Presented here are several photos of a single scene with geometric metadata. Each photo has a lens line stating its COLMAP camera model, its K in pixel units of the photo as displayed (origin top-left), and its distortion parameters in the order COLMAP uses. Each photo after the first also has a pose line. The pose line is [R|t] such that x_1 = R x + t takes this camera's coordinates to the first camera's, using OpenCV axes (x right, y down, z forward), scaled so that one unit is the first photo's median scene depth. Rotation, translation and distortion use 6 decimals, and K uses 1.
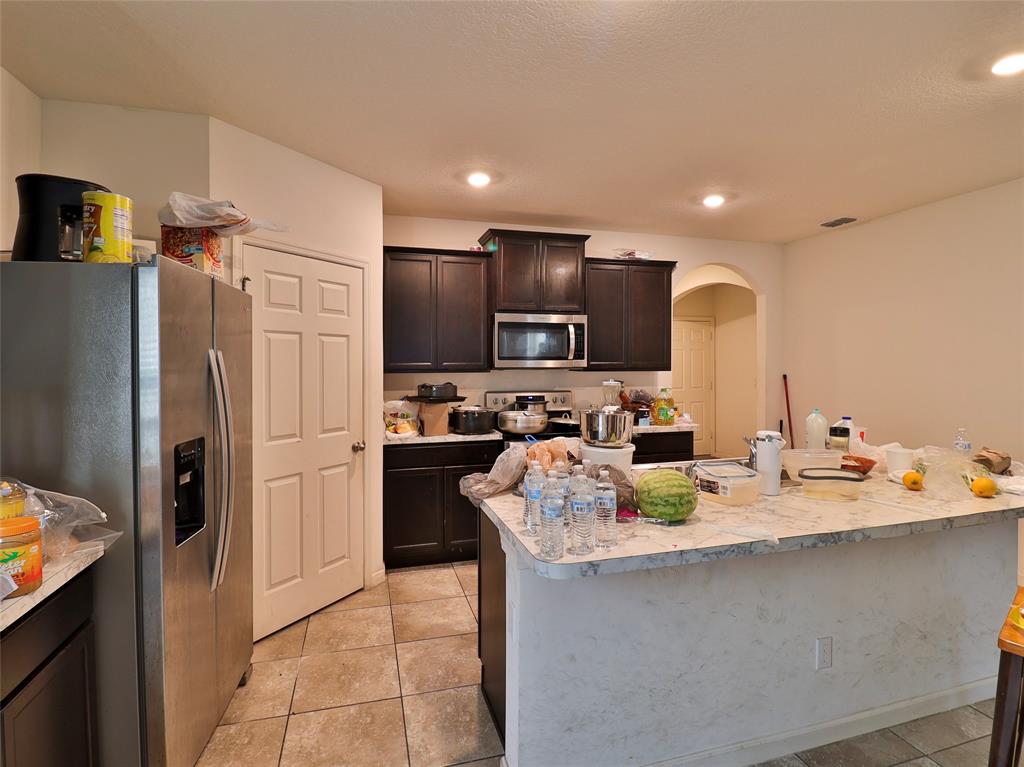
lens RADIAL K [[528.4, 0, 509.7], [0, 528.4, 367.3], [0, 0, 1]] dist [0.005174, -0.018055]
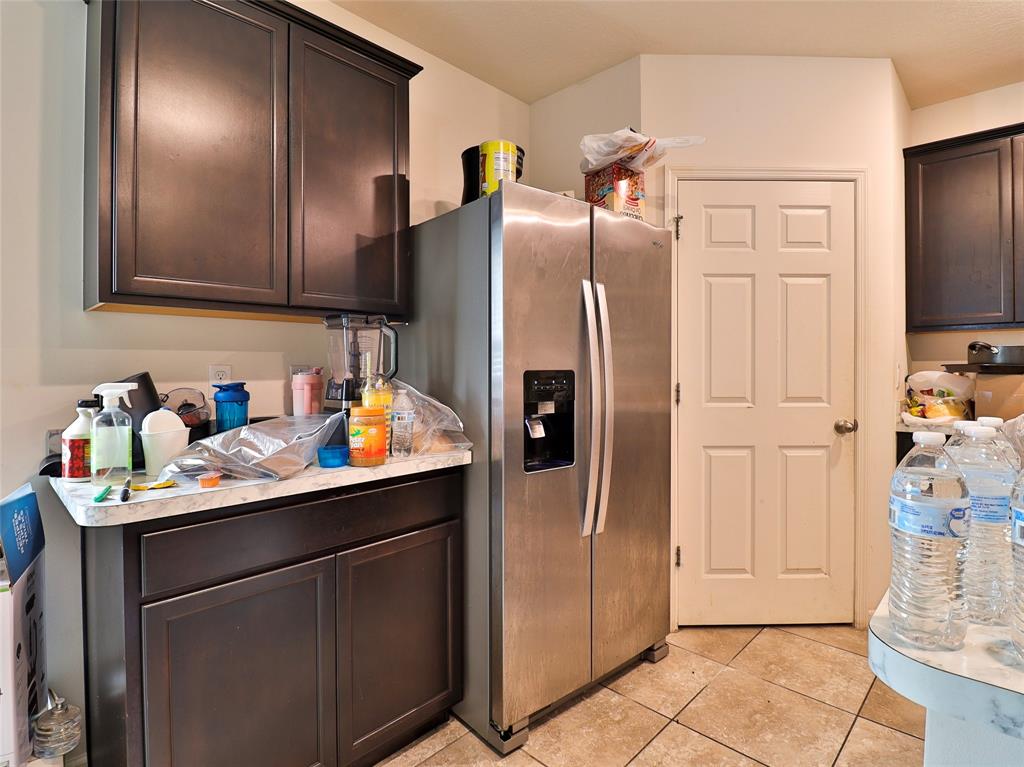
lens RADIAL K [[528.4, 0, 509.7], [0, 528.4, 367.3], [0, 0, 1]] dist [0.005174, -0.018055]
pose [[0.504357, 0.004153, -0.863485, 0.111409], [-0.006377, 0.999979, 0.001085, 0.073411], [0.863472, 0.004960, 0.504373, 0.244570]]
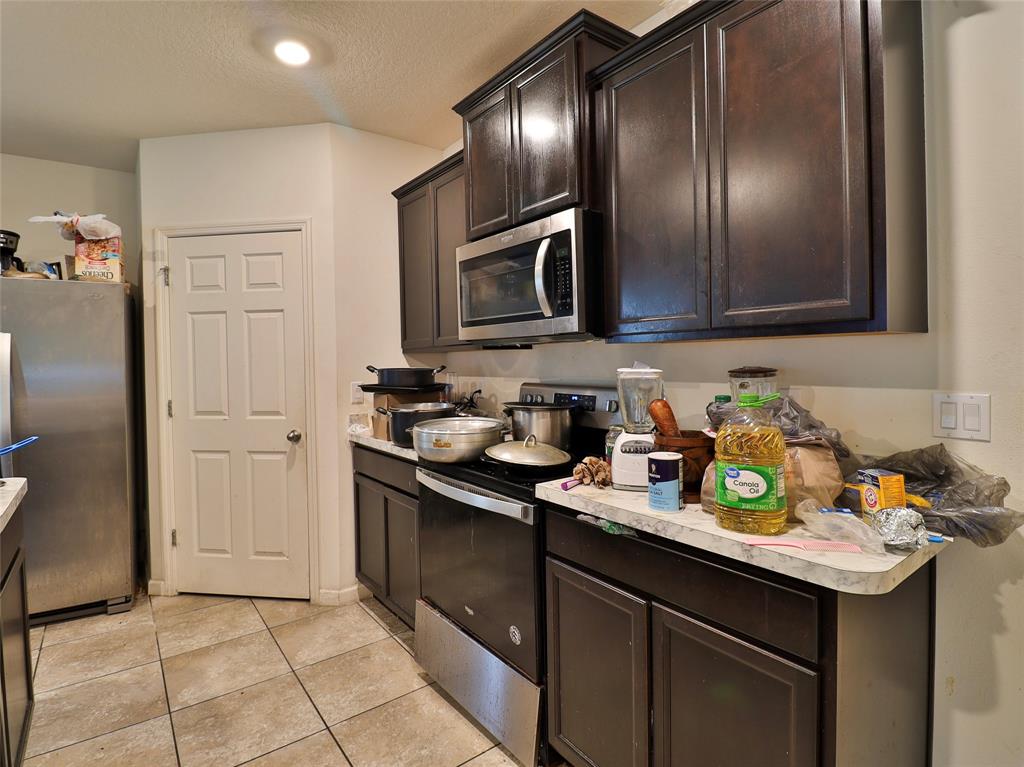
lens RADIAL K [[528.4, 0, 509.7], [0, 528.4, 367.3], [0, 0, 1]] dist [0.005174, -0.018055]
pose [[0.365381, 0.011716, -0.930784, 0.680577], [0.008366, 0.999839, 0.015870, 0.026644], [0.930820, -0.013585, 0.365224, 1.050624]]
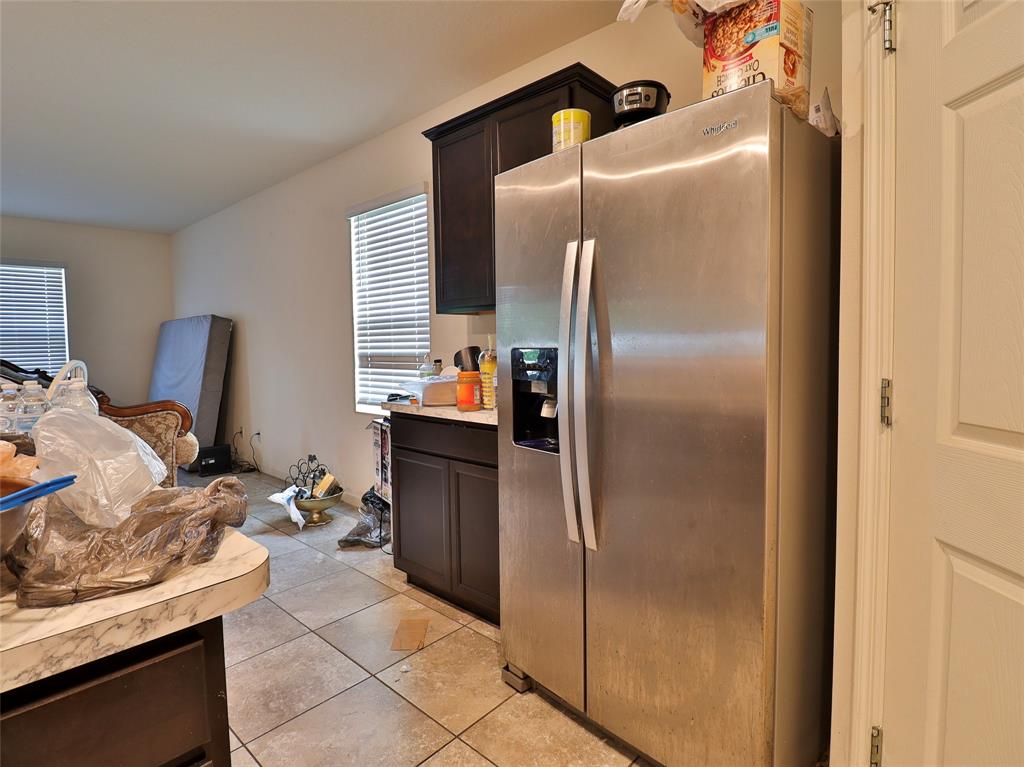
lens RADIAL K [[528.4, 0, 509.7], [0, 528.4, 367.3], [0, 0, 1]] dist [0.005174, -0.018055]
pose [[-0.852280, 0.042280, -0.521374, -0.039703], [0.015421, 0.998326, 0.055749, 0.065258], [0.522858, 0.039474, -0.851505, 0.988722]]
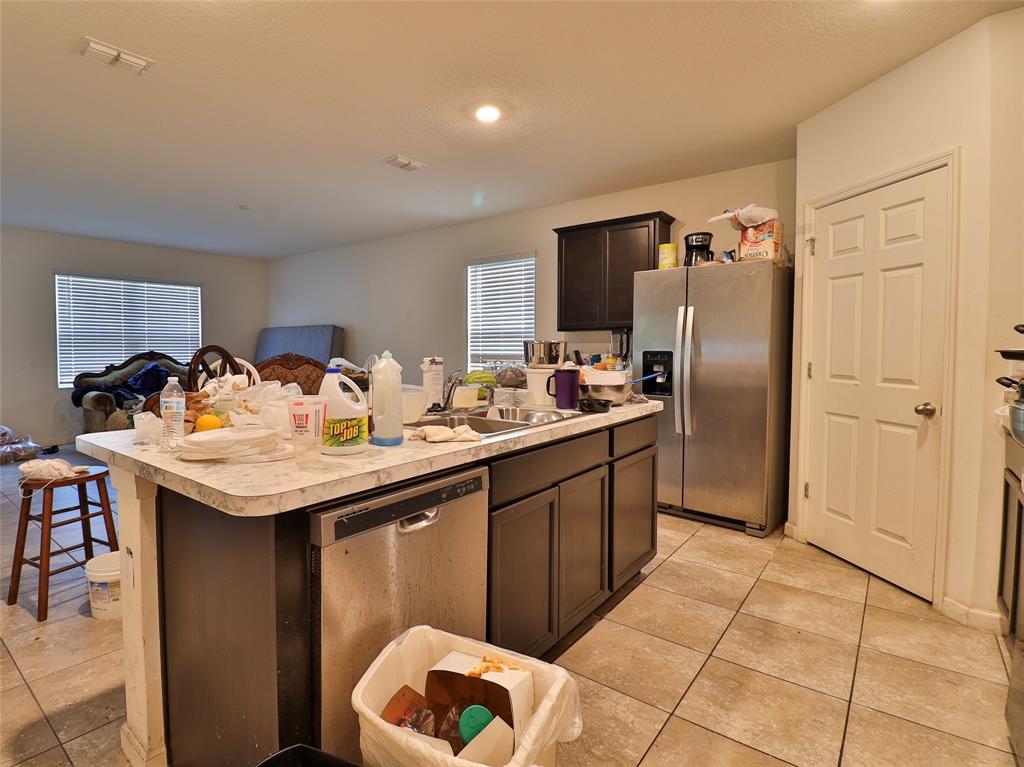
lens RADIAL K [[525.9, 0, 449.9], [0, 525.9, 369.0], [0, 0, 1]] dist [0.001737, -0.016933]
pose [[-0.833622, 0.028201, -0.551615, 0.711534], [0.000824, 0.998758, 0.049815, 0.057020], [0.552335, 0.041072, -0.832610, 1.284949]]
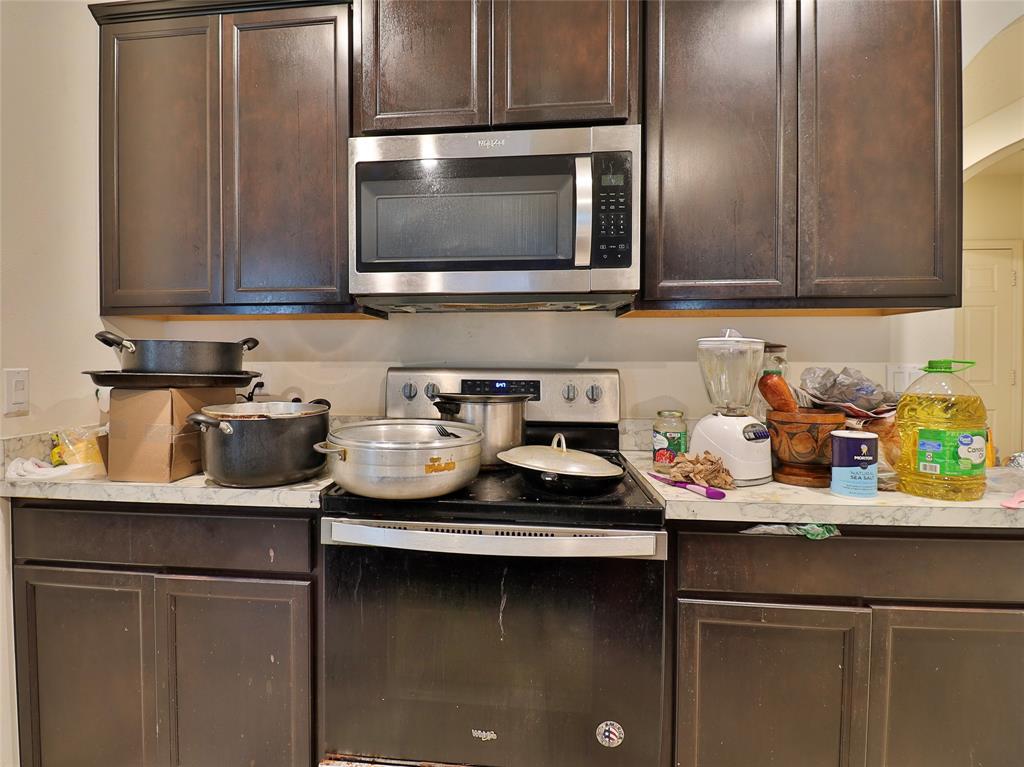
lens RADIAL K [[528.9, 0, 466.4], [0, 528.9, 366.1], [0, 0, 1]] dist [0.003472, -0.017572]
pose [[0.925610, 0.009340, -0.378363, 0.224642], [-0.007364, 0.999951, 0.006668, 0.057415], [0.378407, -0.003385, 0.925633, 0.881525]]
